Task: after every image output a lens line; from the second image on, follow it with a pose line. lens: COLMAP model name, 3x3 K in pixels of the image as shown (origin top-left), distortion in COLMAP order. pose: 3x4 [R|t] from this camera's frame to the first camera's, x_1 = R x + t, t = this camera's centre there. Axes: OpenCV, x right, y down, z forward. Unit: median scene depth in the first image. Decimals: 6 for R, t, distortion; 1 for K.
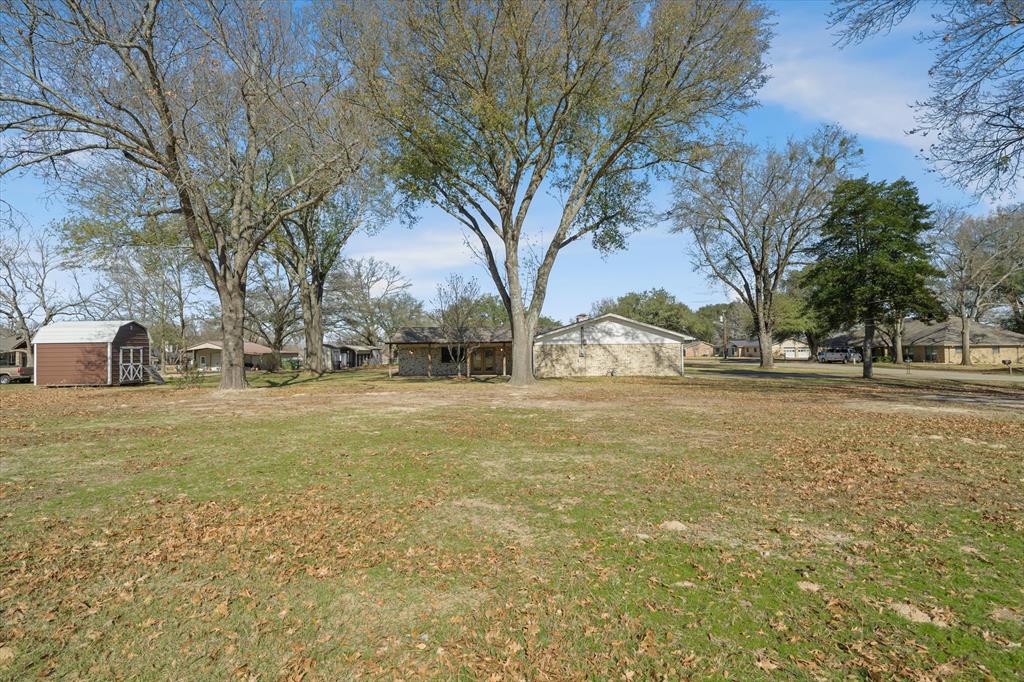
lens RADIAL K [[483.0, 0, 507.5], [0, 483.0, 346.9], [0, 0, 1]] dist [-0.000621, 0.000323]
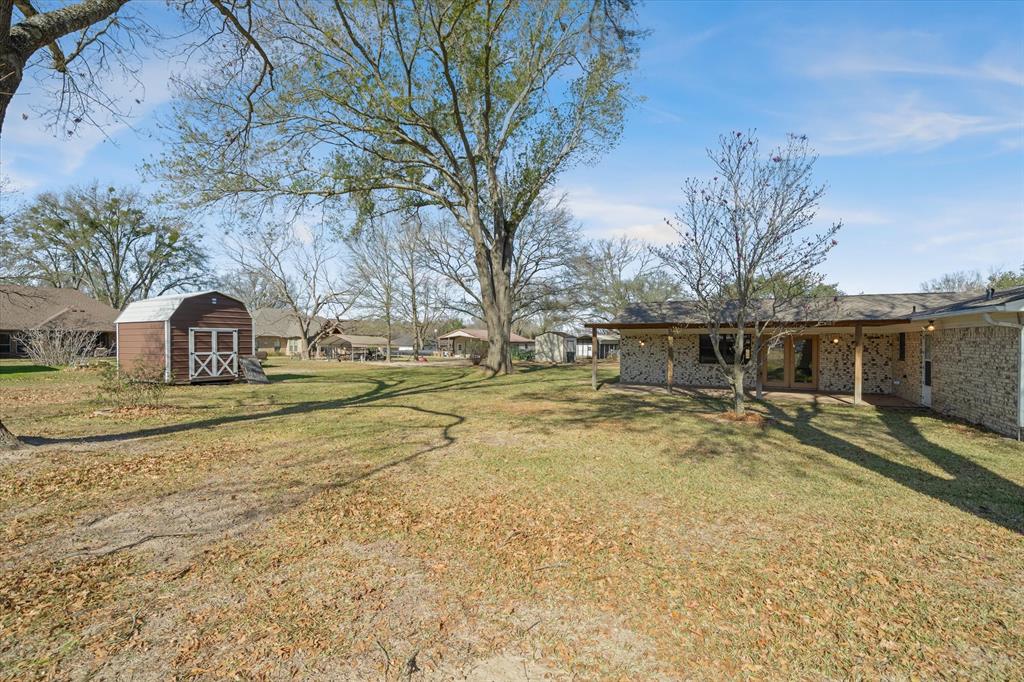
lens RADIAL K [[483.0, 0, 507.5], [0, 483.0, 346.9], [0, 0, 1]] dist [-0.000621, 0.000323]
pose [[0.862462, 0.020264, -0.505716, -0.066881], [-0.010370, 0.999696, 0.022373, 0.006777], [0.506015, -0.014052, 0.862410, 0.592439]]
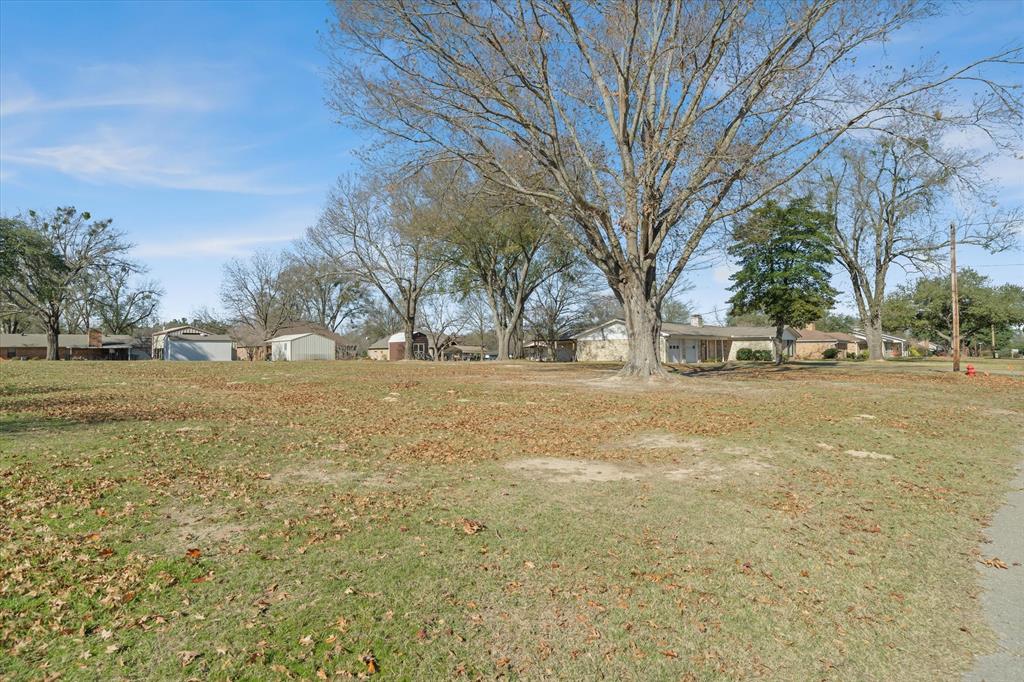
lens RADIAL K [[483.0, 0, 507.5], [0, 483.0, 346.9], [0, 0, 1]] dist [-0.000621, 0.000323]
pose [[0.727862, -0.002799, -0.685718, 0.942878], [0.006518, 0.999975, 0.002837, 0.011352], [0.685693, -0.006535, 0.727862, -0.281070]]
